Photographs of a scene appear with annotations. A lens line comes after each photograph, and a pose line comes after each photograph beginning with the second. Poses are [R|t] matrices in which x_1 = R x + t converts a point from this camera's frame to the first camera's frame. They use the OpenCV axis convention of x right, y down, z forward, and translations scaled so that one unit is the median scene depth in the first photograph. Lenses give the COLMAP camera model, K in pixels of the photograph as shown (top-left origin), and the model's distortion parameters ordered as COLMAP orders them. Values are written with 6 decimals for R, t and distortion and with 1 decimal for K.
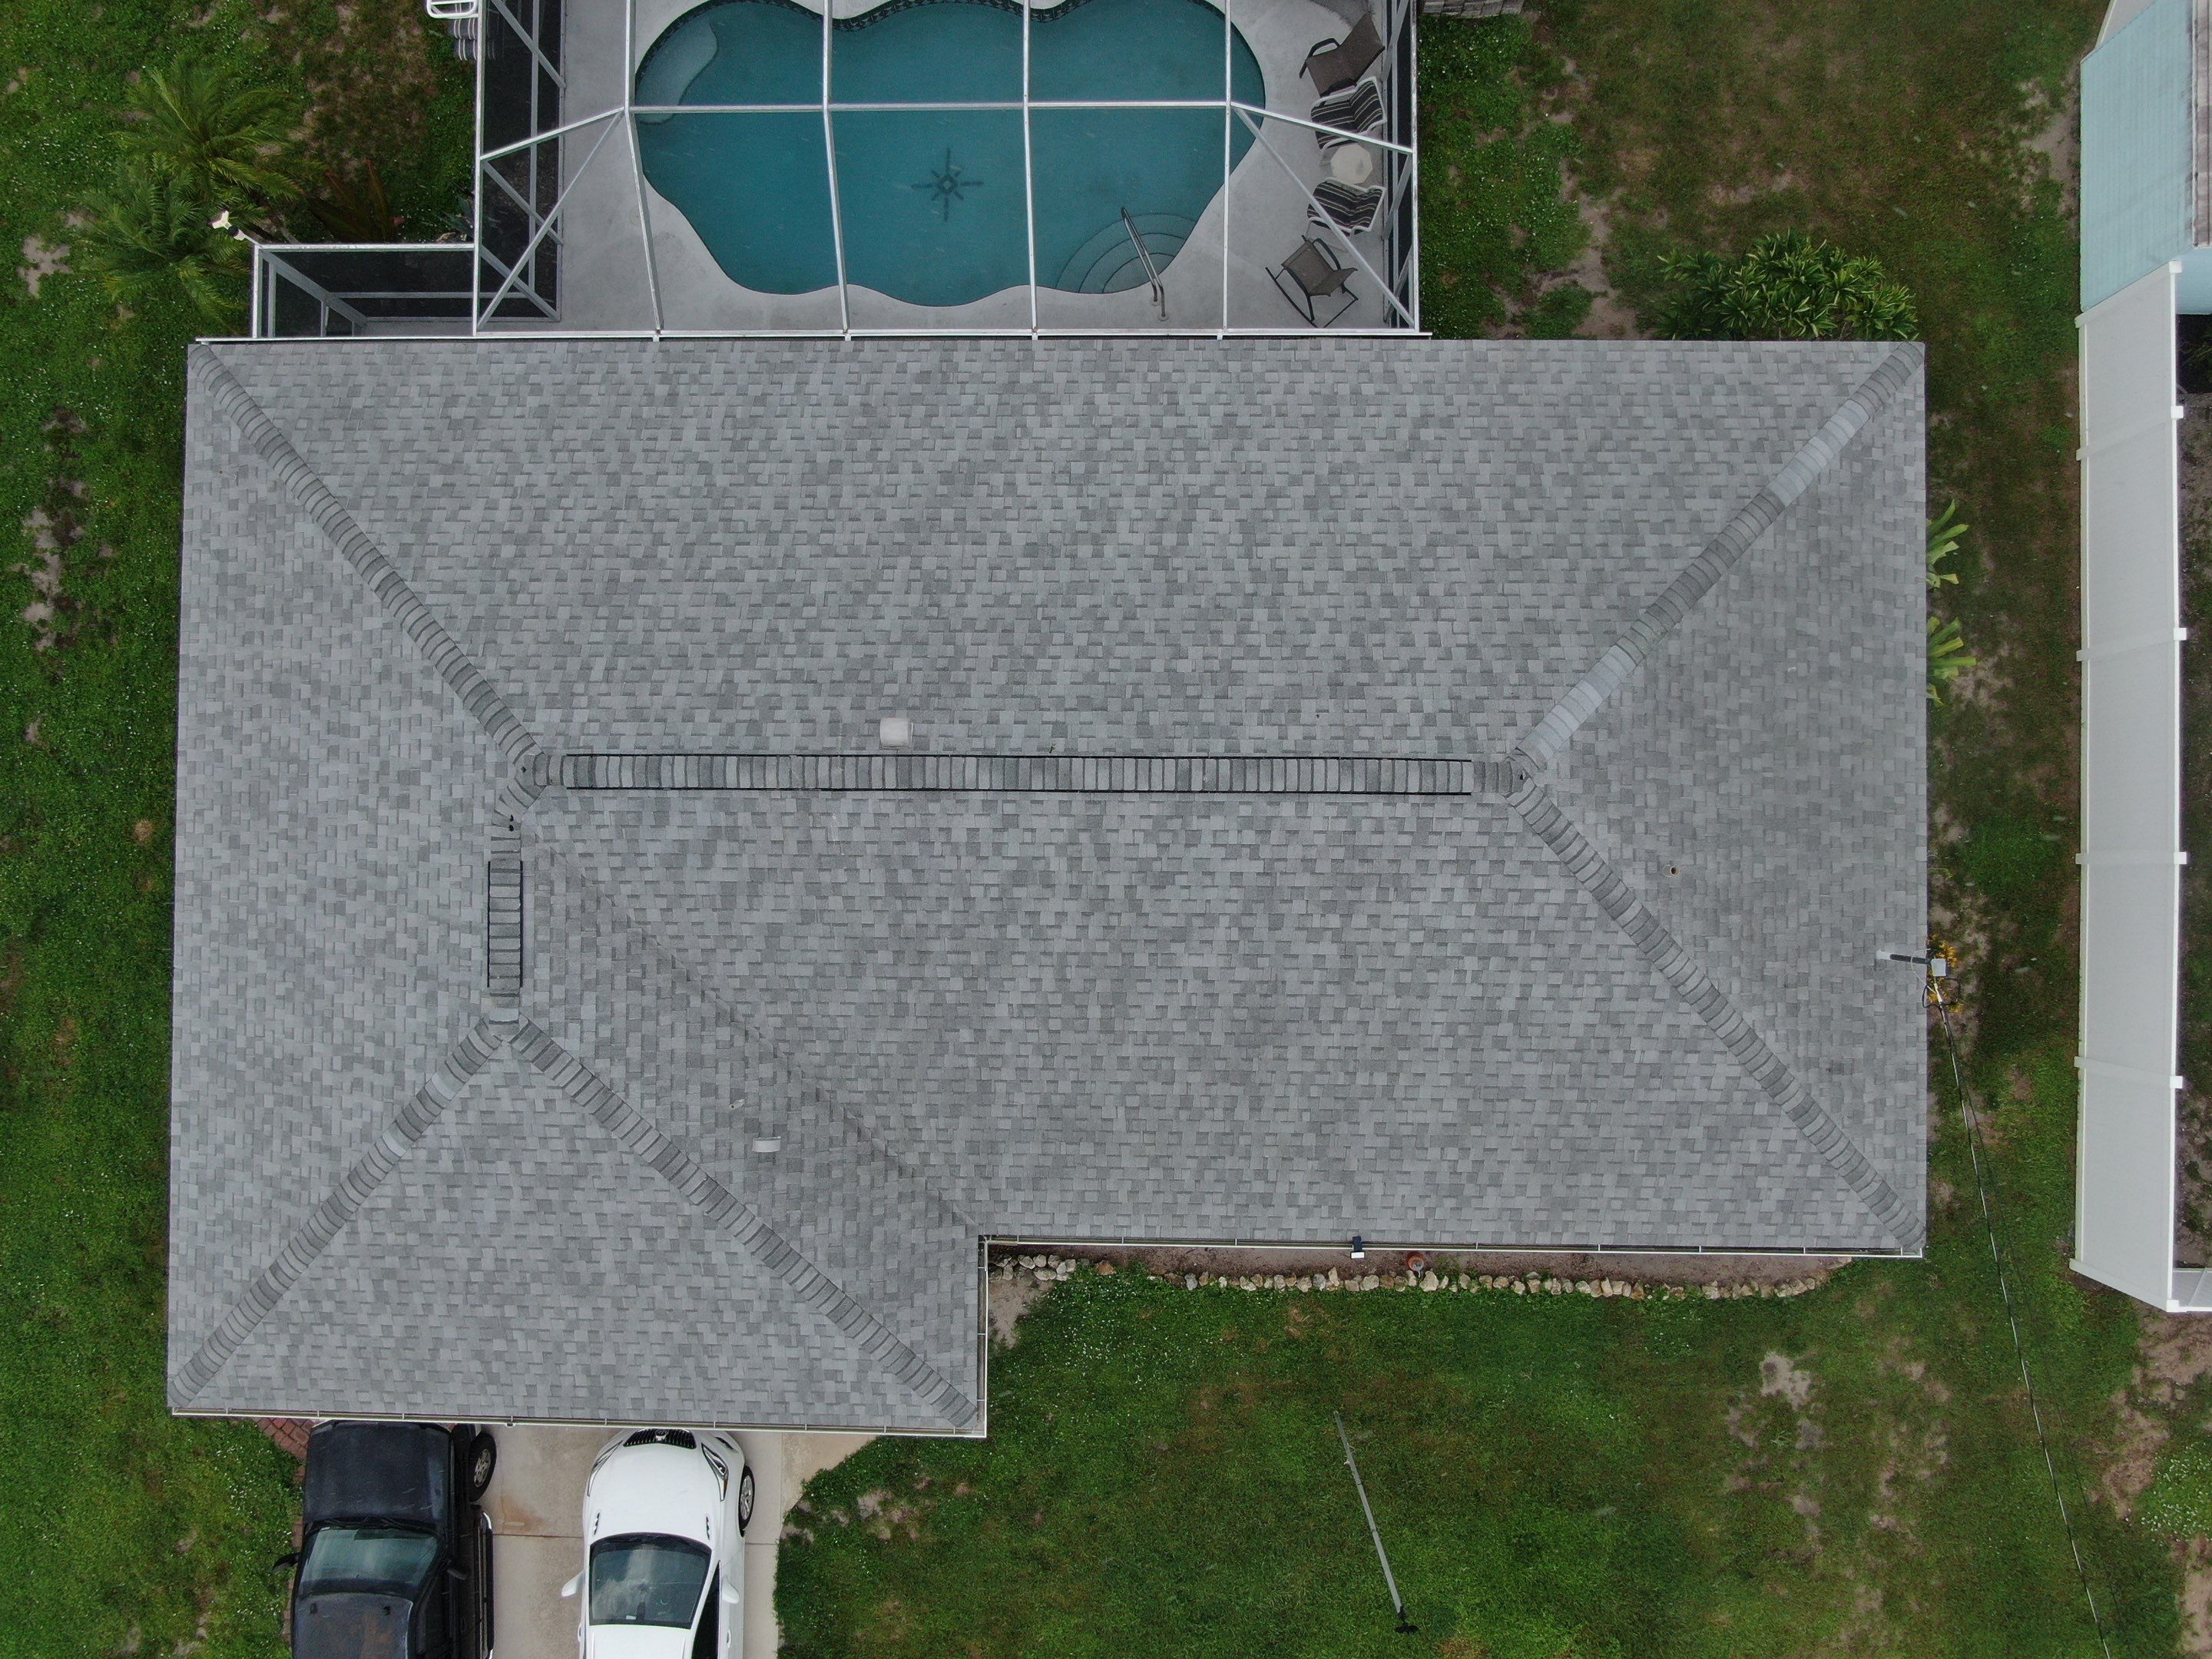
lens RADIAL K [[1579.9, 0, 1111.7], [0, 1579.9, 834.7], [0, 0, 1]] dist [-0.017137, 0.005108]
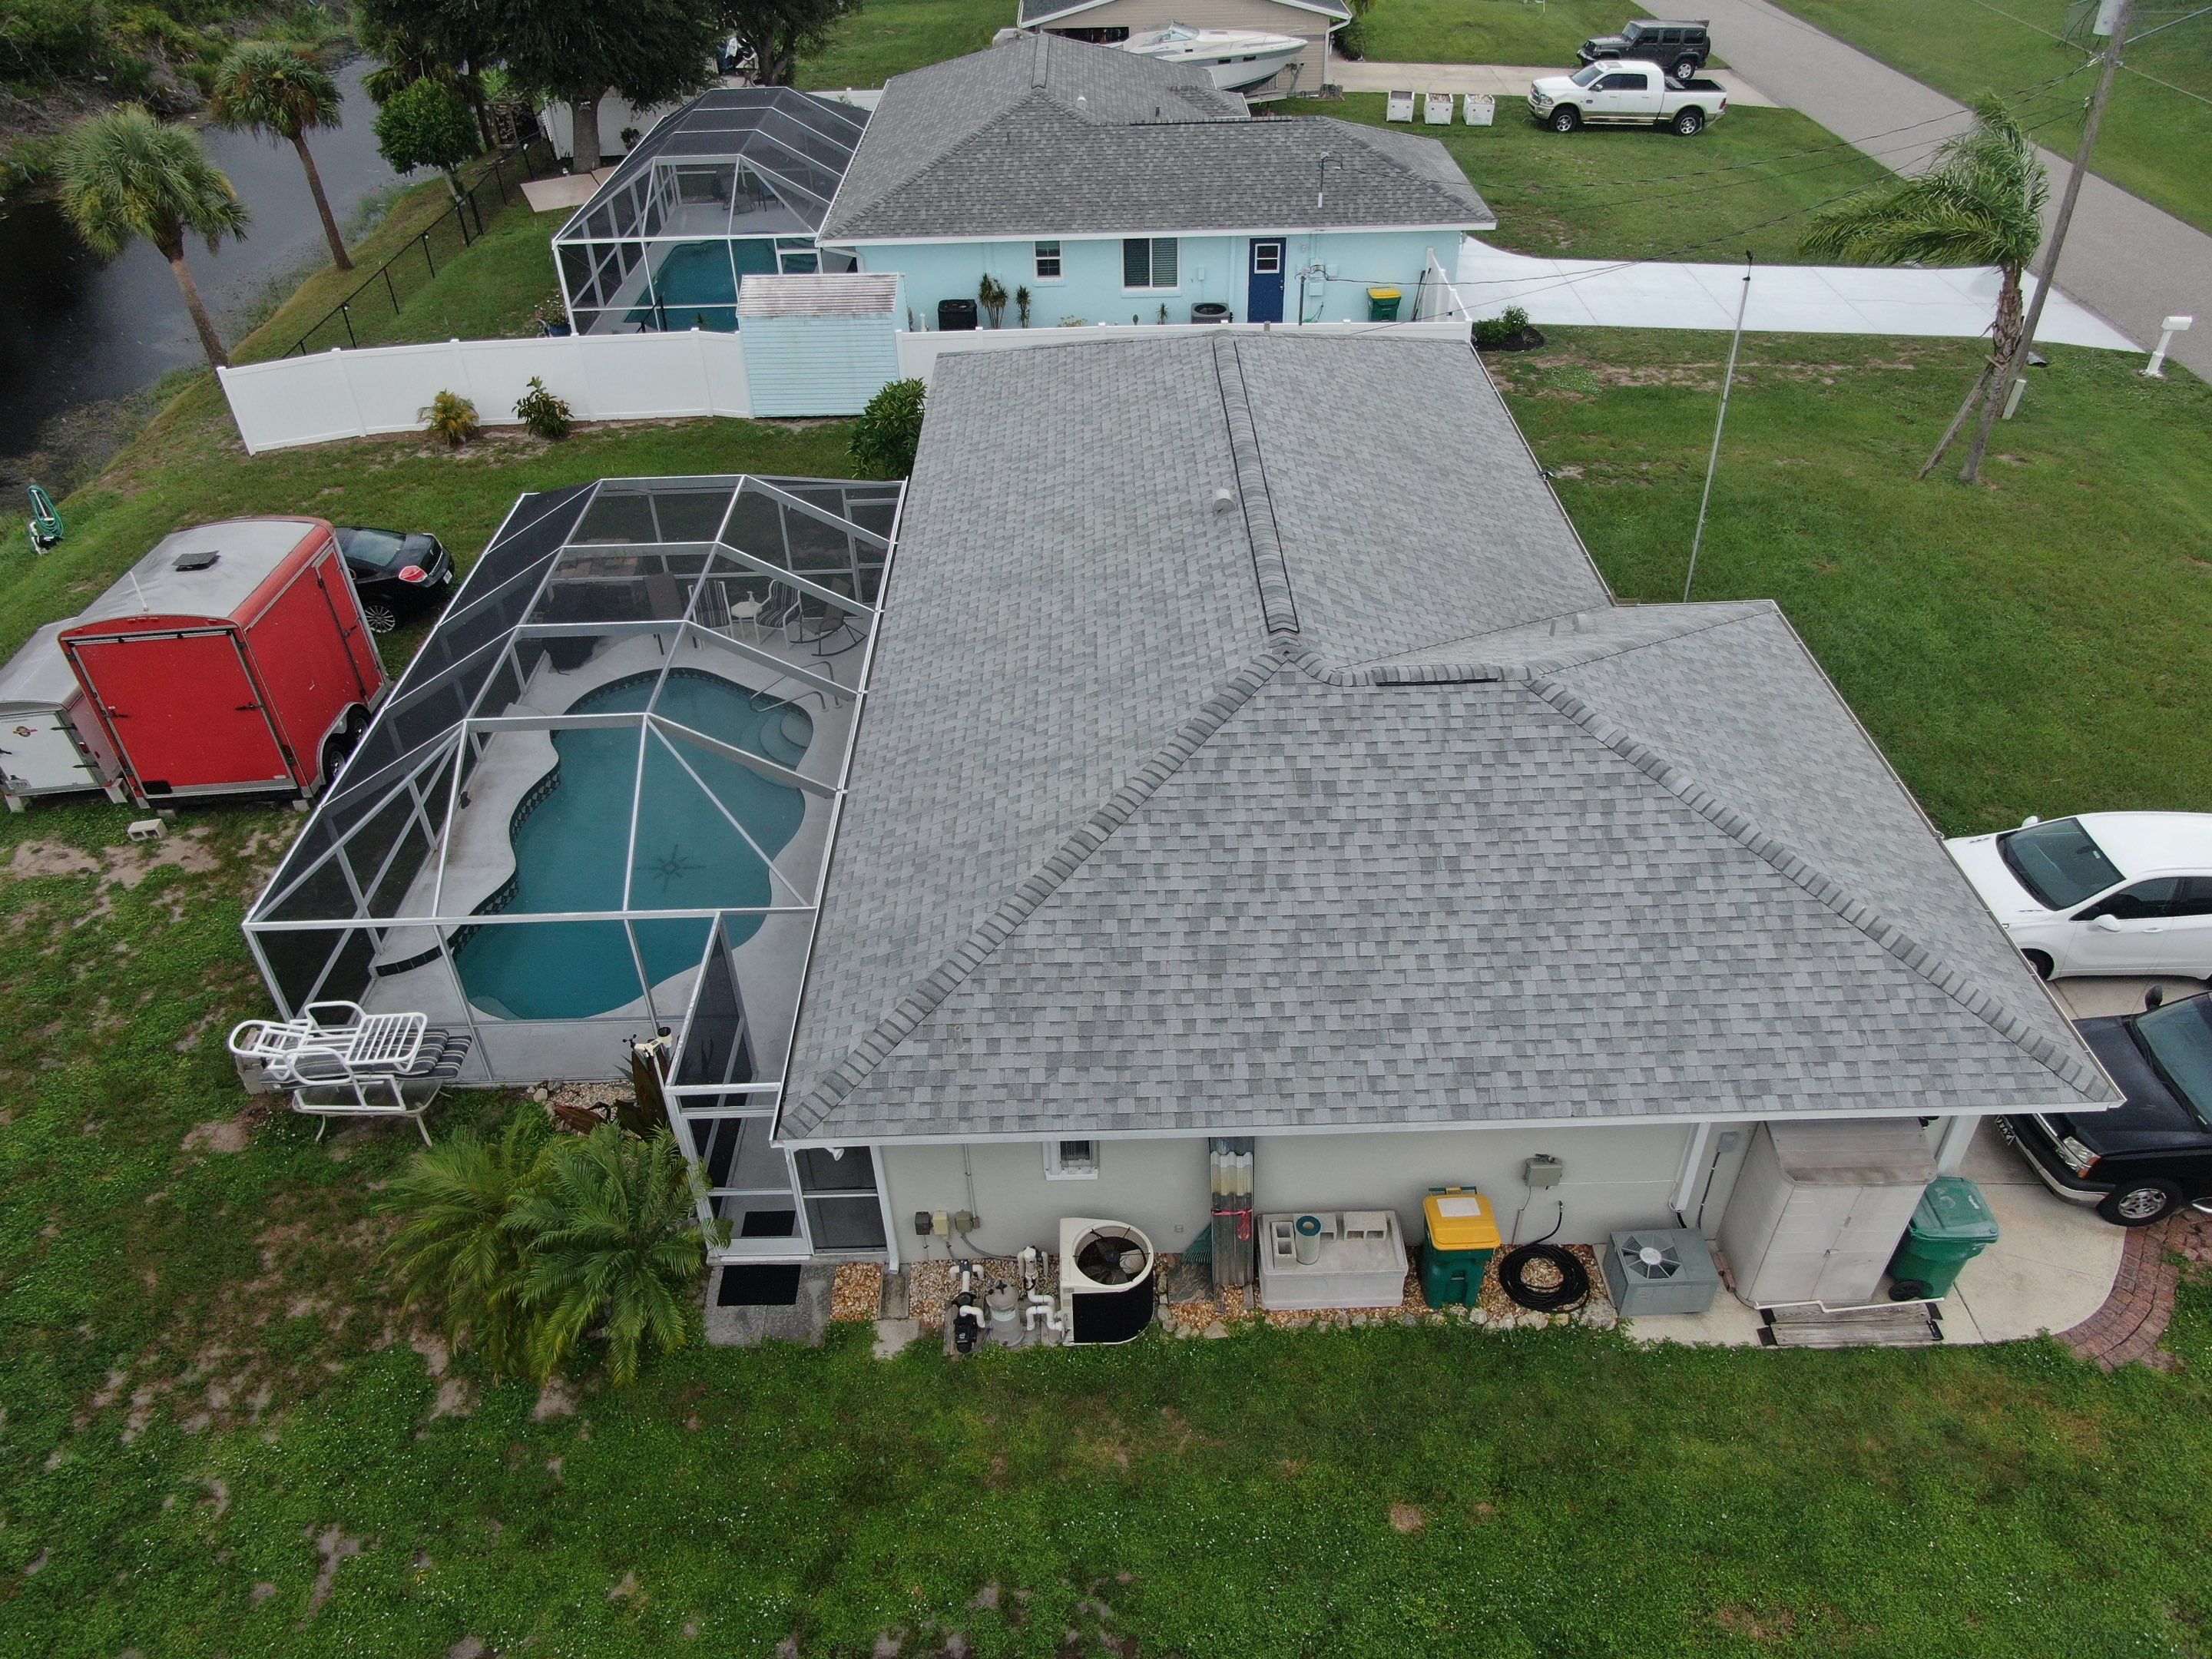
lens RADIAL K [[1579.9, 0, 1111.7], [0, 1579.9, 834.7], [0, 0, 1]] dist [-0.017137, 0.005108]
pose [[-0.024143, -0.575146, 0.817695, -1.172916], [0.999708, -0.014409, 0.019383, -0.162500], [0.000634, 0.817924, 0.575326, 0.432233]]
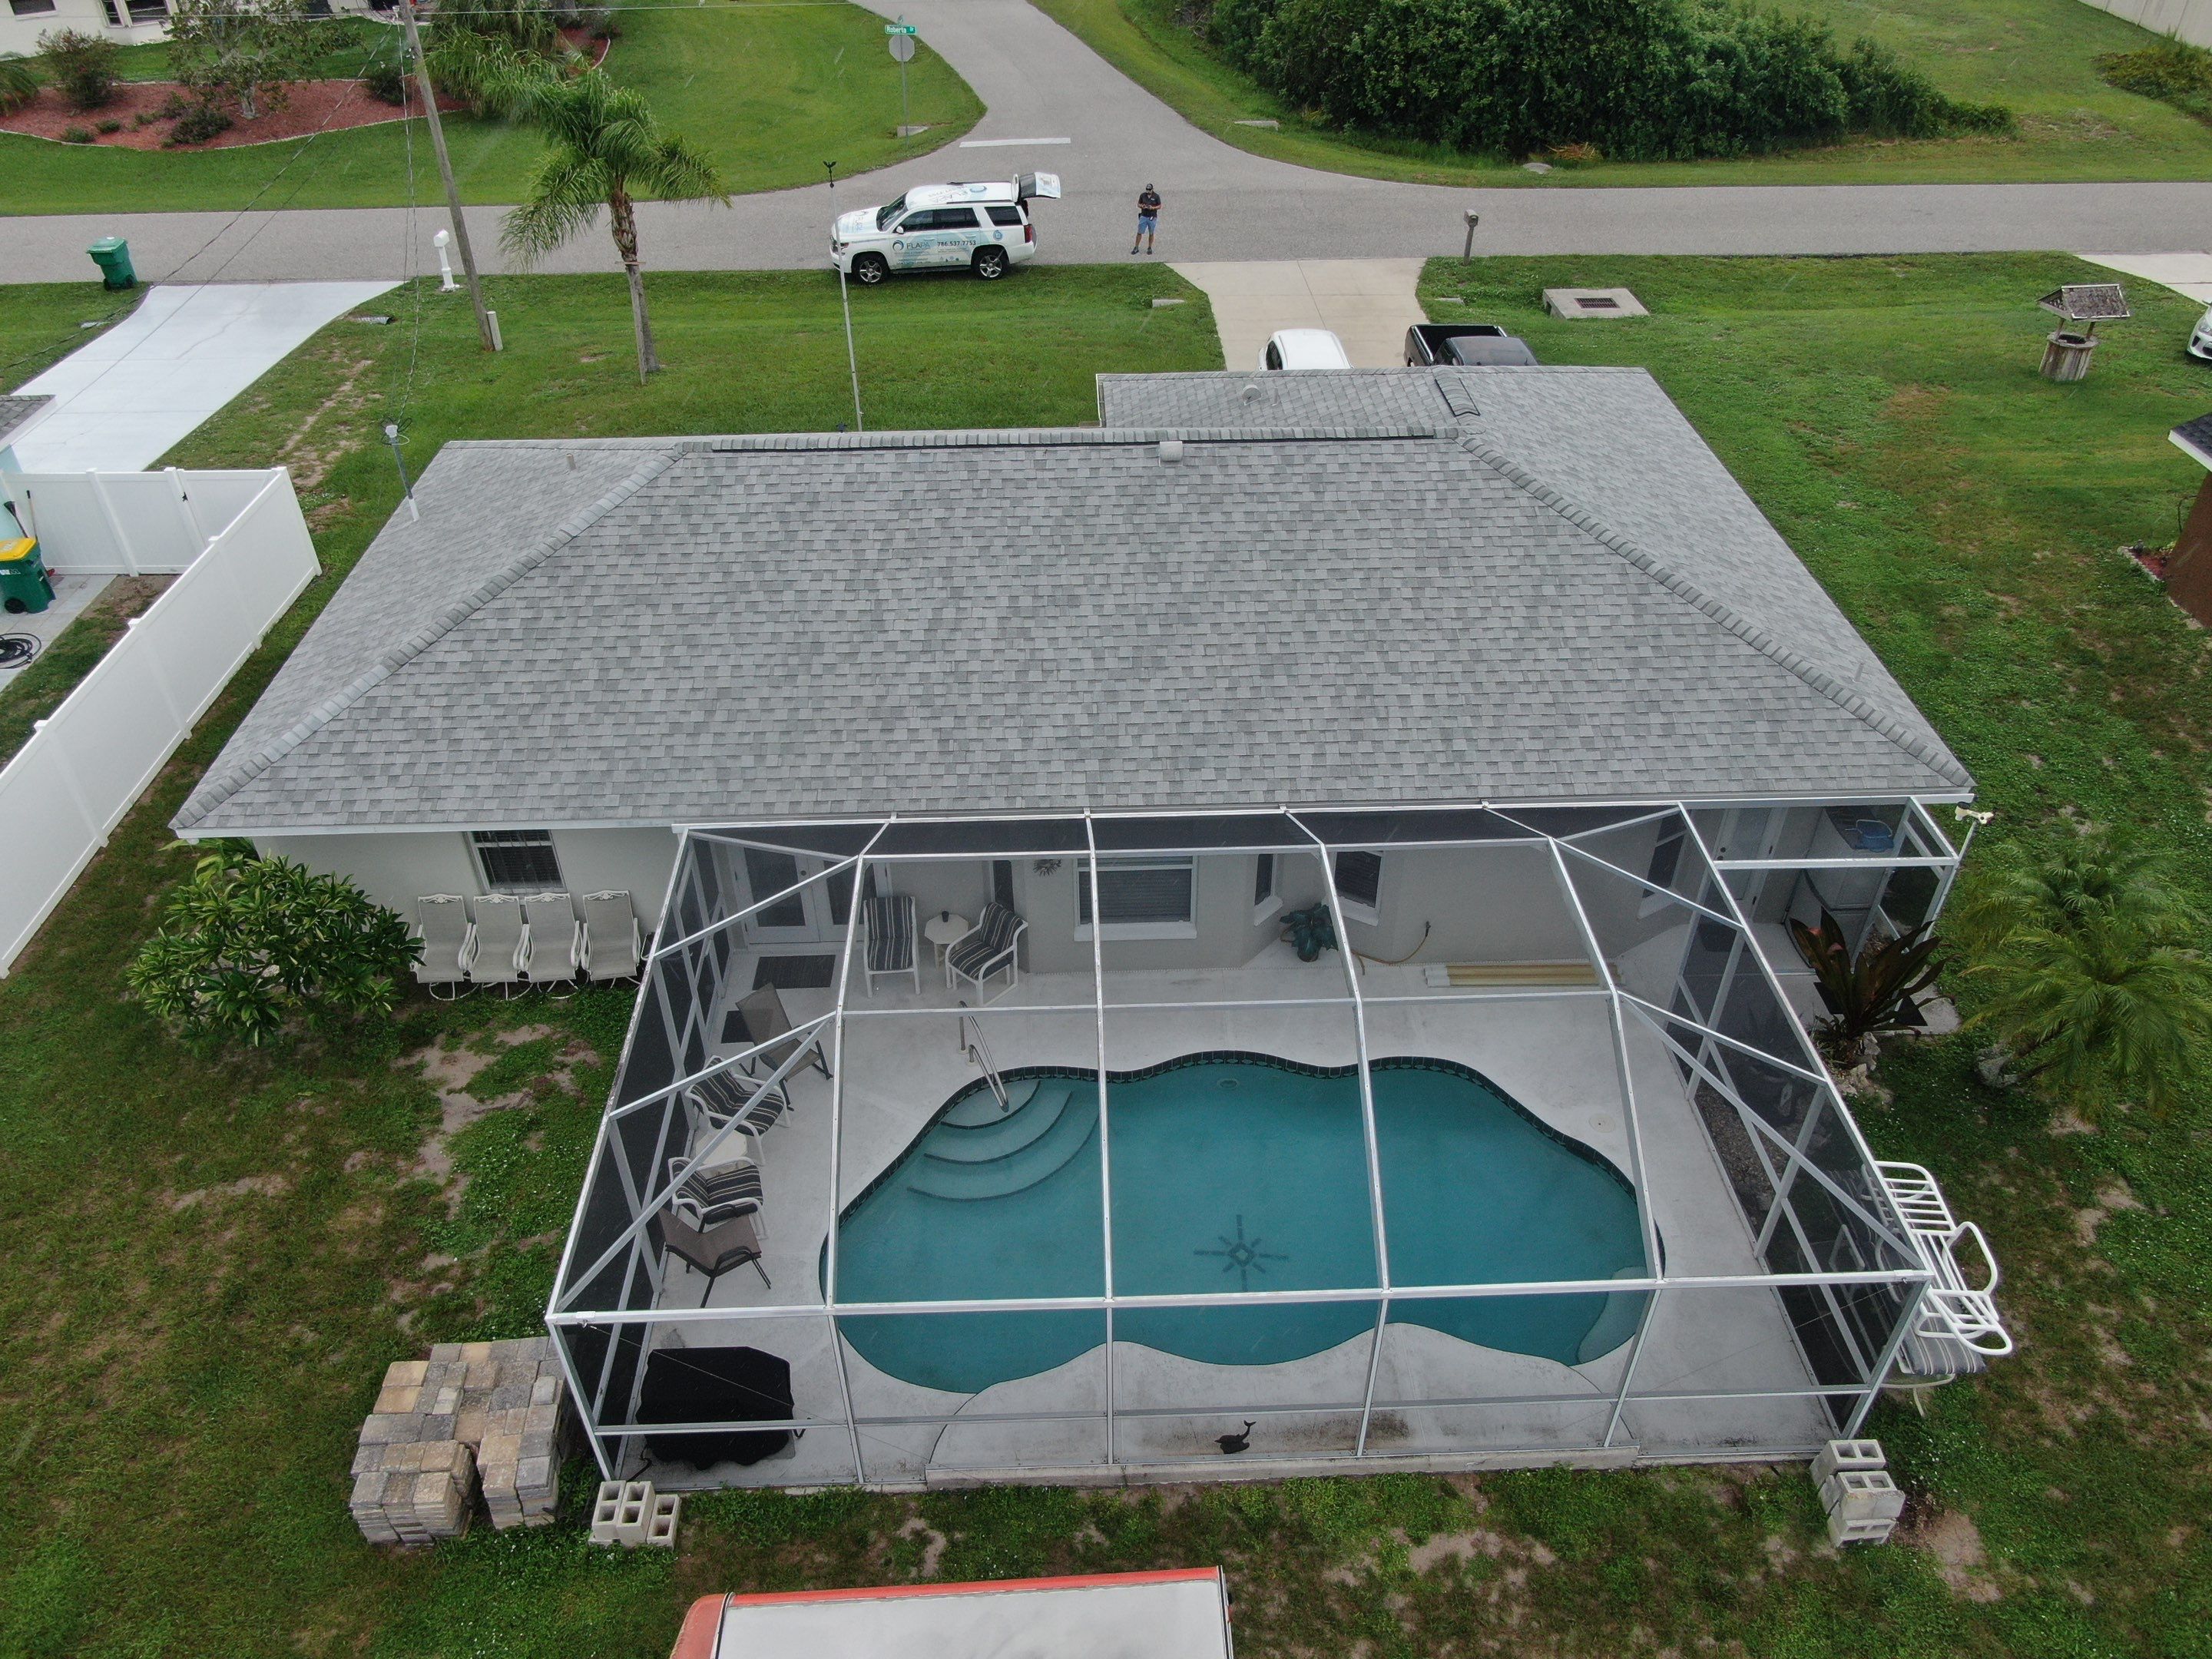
lens RADIAL K [[1579.9, 0, 1111.7], [0, 1579.9, 834.7], [0, 0, 1]] dist [-0.017137, 0.005108]
pose [[-0.998332, 0.057139, -0.008323, -0.055173], [-0.040716, -0.594402, 0.803136, -1.098369], [0.040943, 0.802135, 0.595737, 0.442642]]
